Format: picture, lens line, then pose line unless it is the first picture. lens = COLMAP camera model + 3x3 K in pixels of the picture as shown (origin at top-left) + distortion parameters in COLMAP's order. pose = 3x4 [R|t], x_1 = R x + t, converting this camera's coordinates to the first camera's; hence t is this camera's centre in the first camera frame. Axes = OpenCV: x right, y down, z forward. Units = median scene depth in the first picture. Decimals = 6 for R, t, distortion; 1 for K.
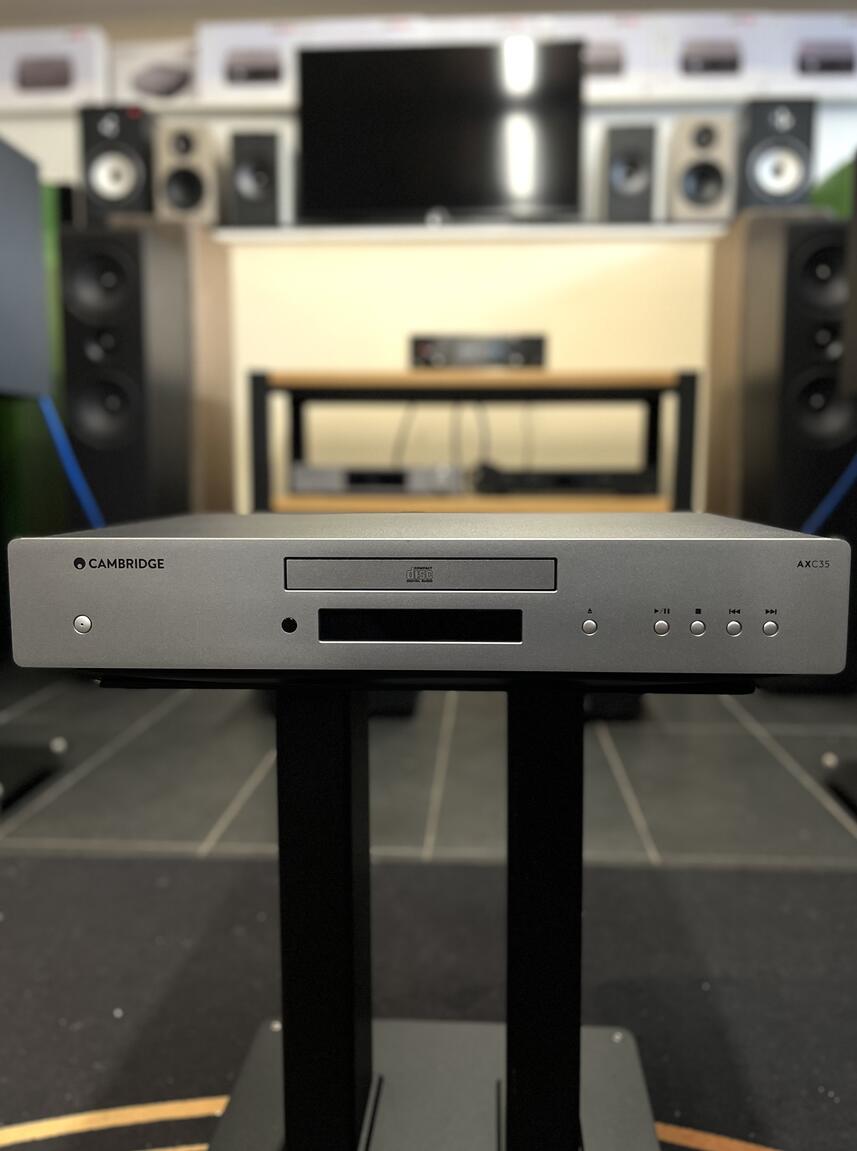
lens RADIAL K [[915.8, 0, 450.3], [0, 915.8, 571.6], [0, 0, 1]] dist [0.041190, -0.073620]
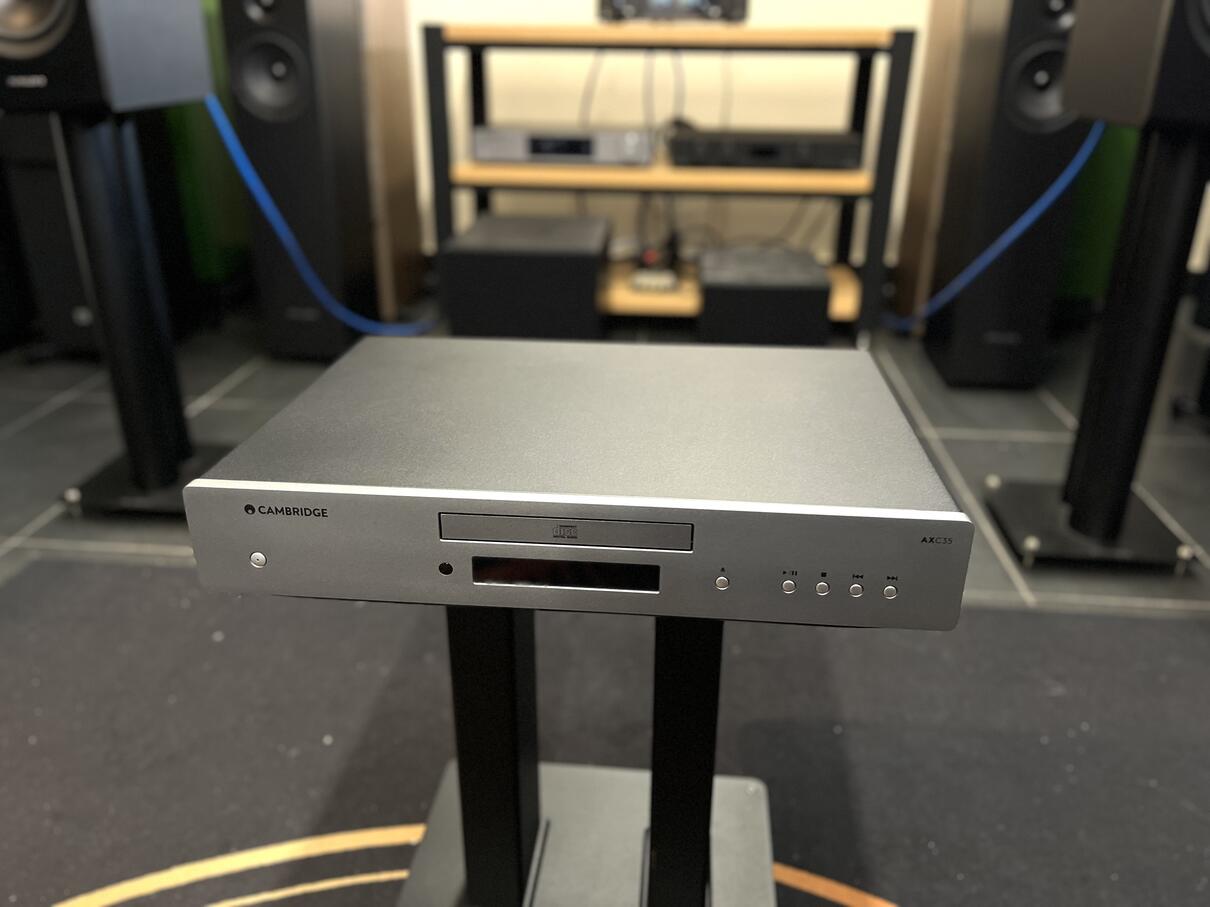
lens RADIAL K [[915.3, 0, 610.7], [0, 915.3, 462.7], [0, 0, 1]] dist [0.035717, -0.075973]
pose [[0.999160, 0.024383, -0.032935, 0.030080], [-0.013550, 0.955090, 0.296007, -0.220922], [0.038673, -0.295312, 0.954618, 0.004637]]
